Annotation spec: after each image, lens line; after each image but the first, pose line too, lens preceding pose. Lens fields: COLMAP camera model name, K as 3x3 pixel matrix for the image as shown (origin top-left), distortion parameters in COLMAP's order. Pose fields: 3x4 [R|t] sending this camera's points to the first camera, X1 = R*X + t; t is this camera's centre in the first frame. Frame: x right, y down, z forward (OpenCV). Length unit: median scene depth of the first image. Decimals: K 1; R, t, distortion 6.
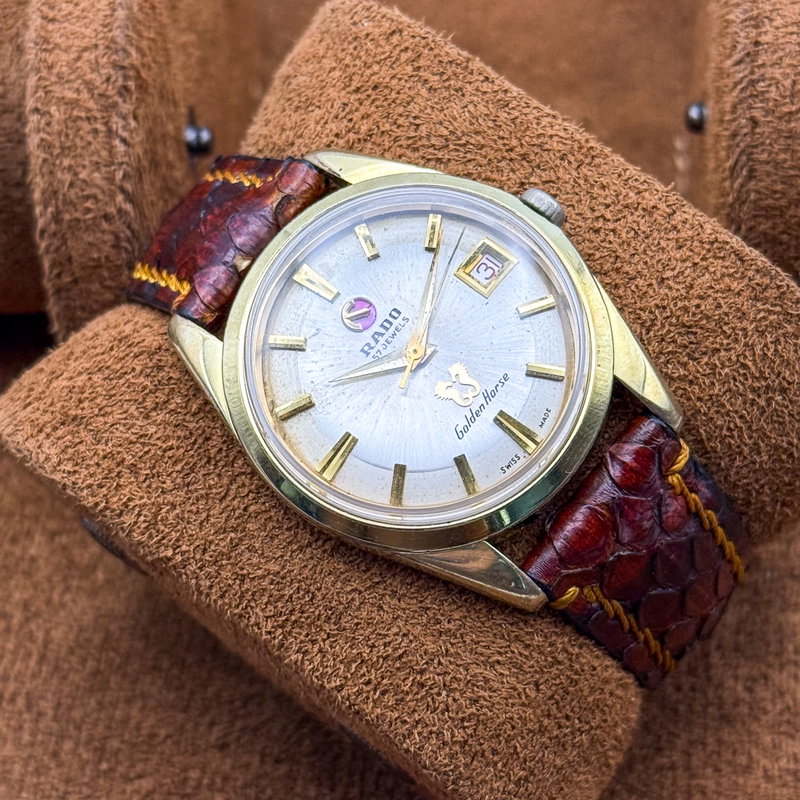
lens RADIAL K [[2332.8, 0, 386.1], [0, 2332.8, 388.6], [0, 0, 1]] dist [0.657476, 0.000000]
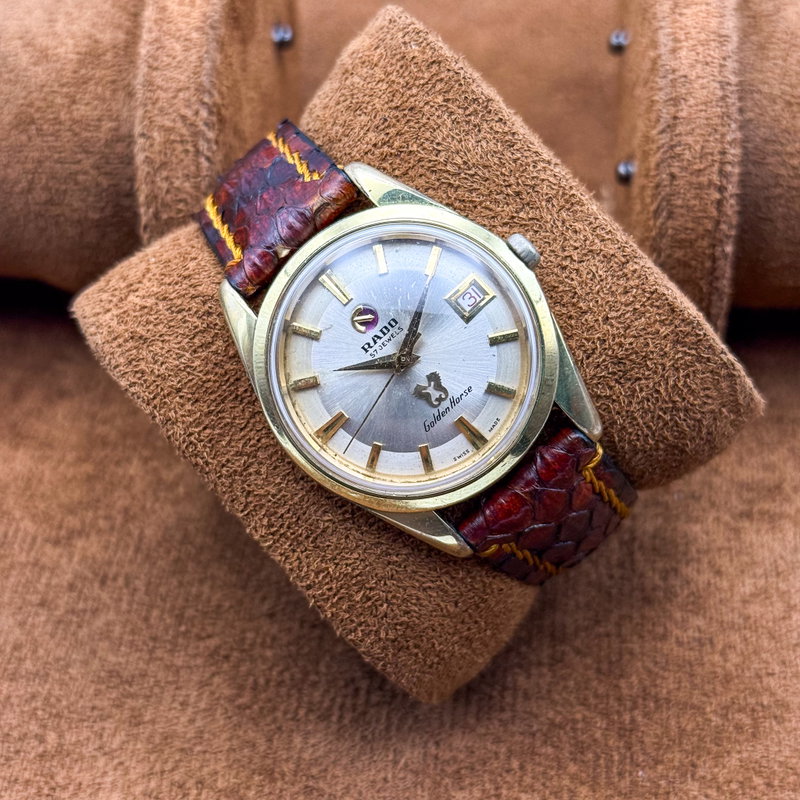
lens RADIAL K [[1519.2, 0, 377.7], [0, 1519.2, 371.8], [0, 0, 1]] dist [0.501705, 0.000000]
pose [[0.987620, 0.156857, -0.001364, 0.000804], [-0.150996, 0.952997, 0.262672, -0.216341], [0.042502, -0.259215, 0.964884, 0.188536]]
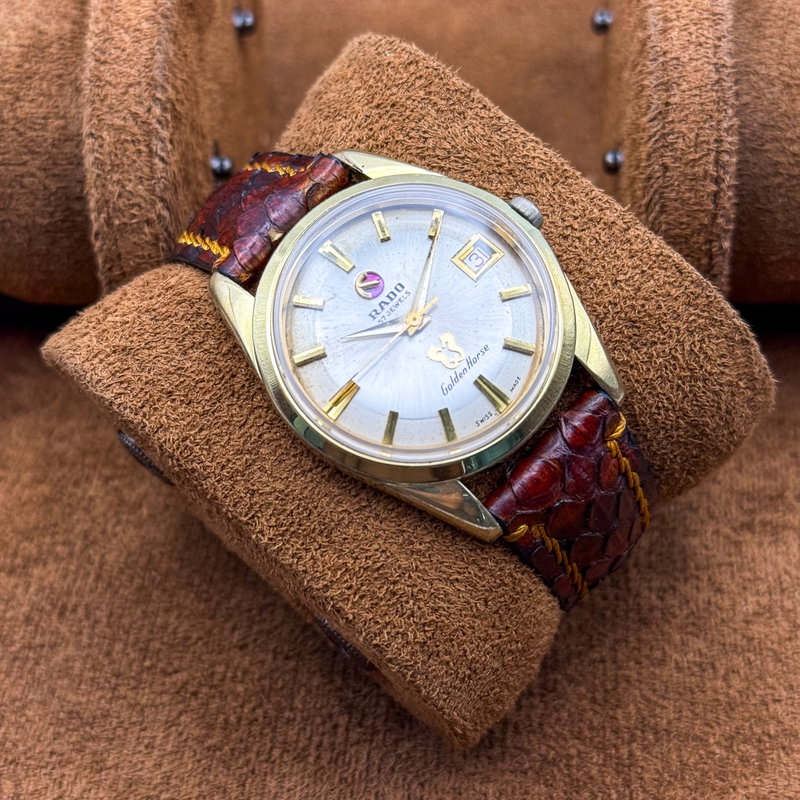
lens RADIAL K [[1519.2, 0, 380.2], [0, 1519.2, 378.9], [0, 0, 1]] dist [0.501705, 0.000000]
pose [[0.994232, 0.094115, 0.051428, -0.041190], [-0.094334, 0.995539, 0.001847, 0.014290], [-0.051024, -0.006688, 0.998675, 0.204398]]
